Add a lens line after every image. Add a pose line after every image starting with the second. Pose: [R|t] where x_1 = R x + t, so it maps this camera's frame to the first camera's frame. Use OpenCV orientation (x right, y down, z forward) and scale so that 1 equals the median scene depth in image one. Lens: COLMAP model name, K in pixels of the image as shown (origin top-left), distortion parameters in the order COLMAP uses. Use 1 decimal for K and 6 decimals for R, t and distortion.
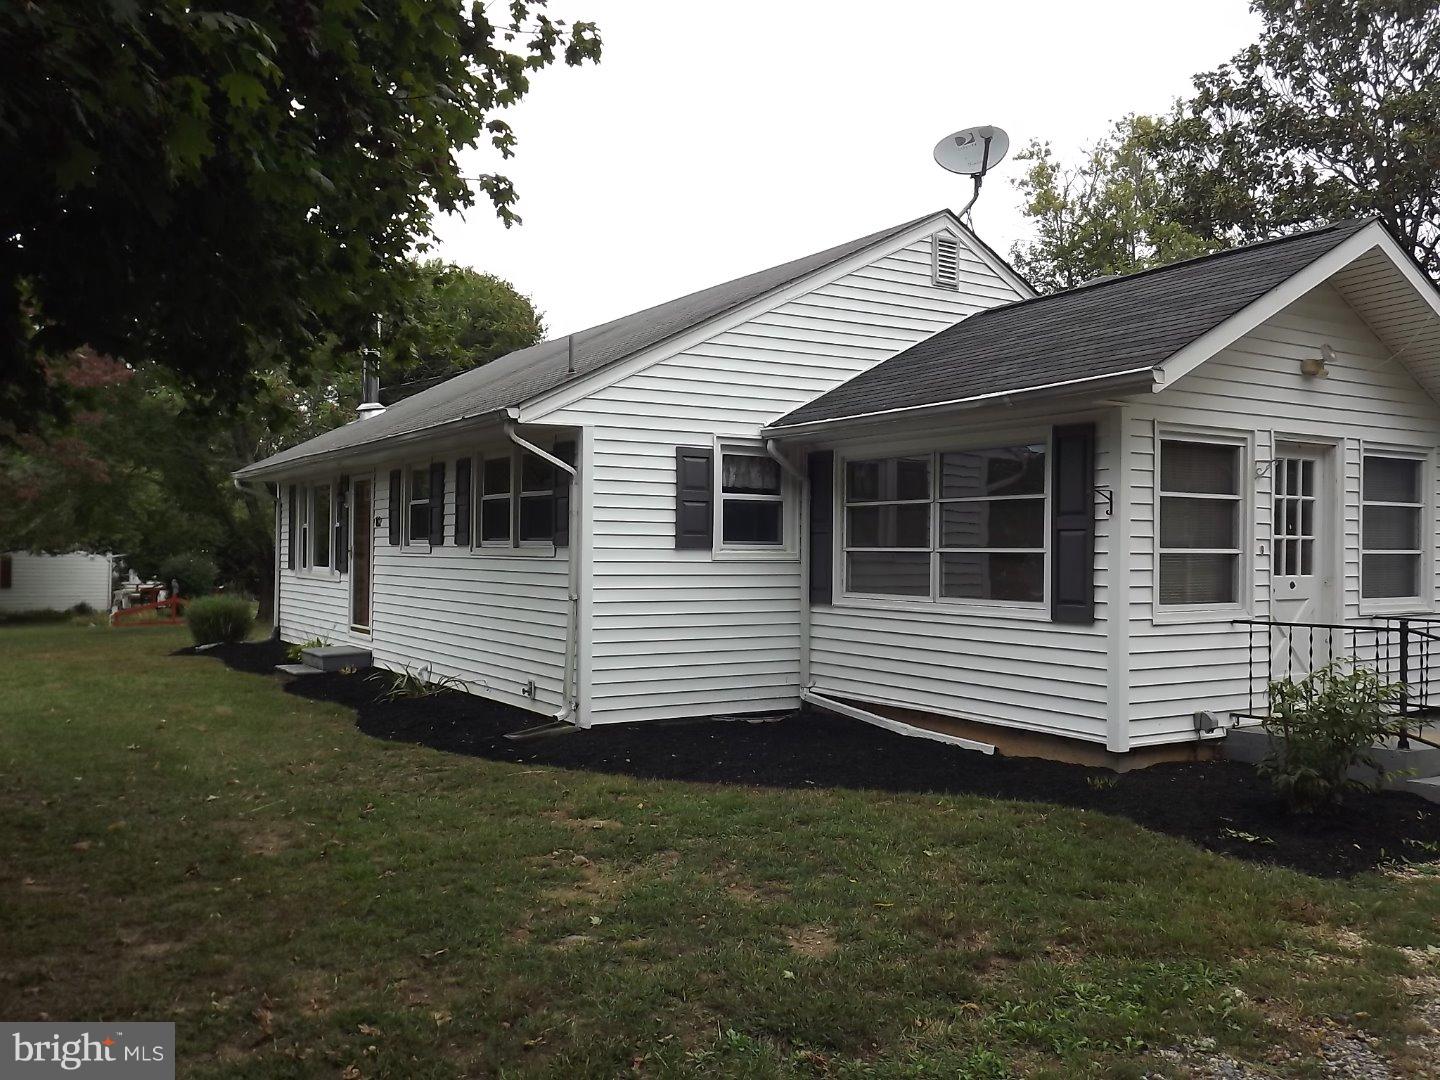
lens RADIAL K [[1197.7, 0, 758.5], [0, 1197.7, 540.8], [0, 0, 1]] dist [0.003240, 0.016637]
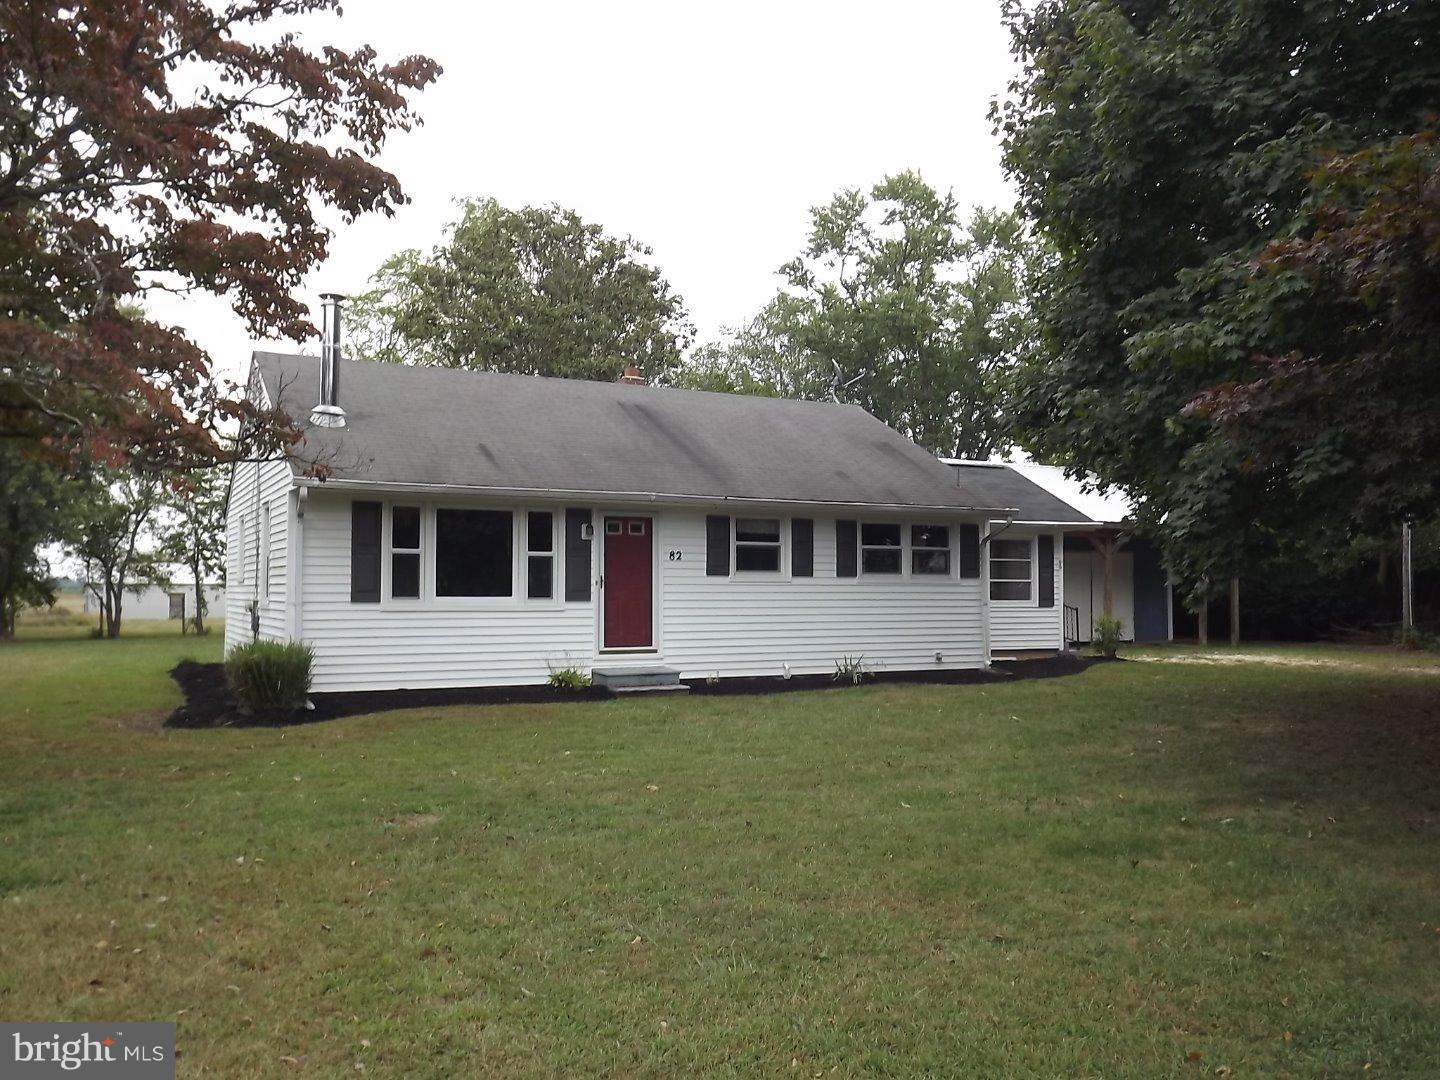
lens RADIAL K [[1197.7, 0, 758.5], [0, 1197.7, 540.8], [0, 0, 1]] dist [0.003240, 0.016637]
pose [[0.082540, 0.027090, 0.996219, -1.647519], [-0.019540, 0.999482, -0.025560, -0.000329], [-0.996396, -0.017357, 0.083027, 0.922234]]
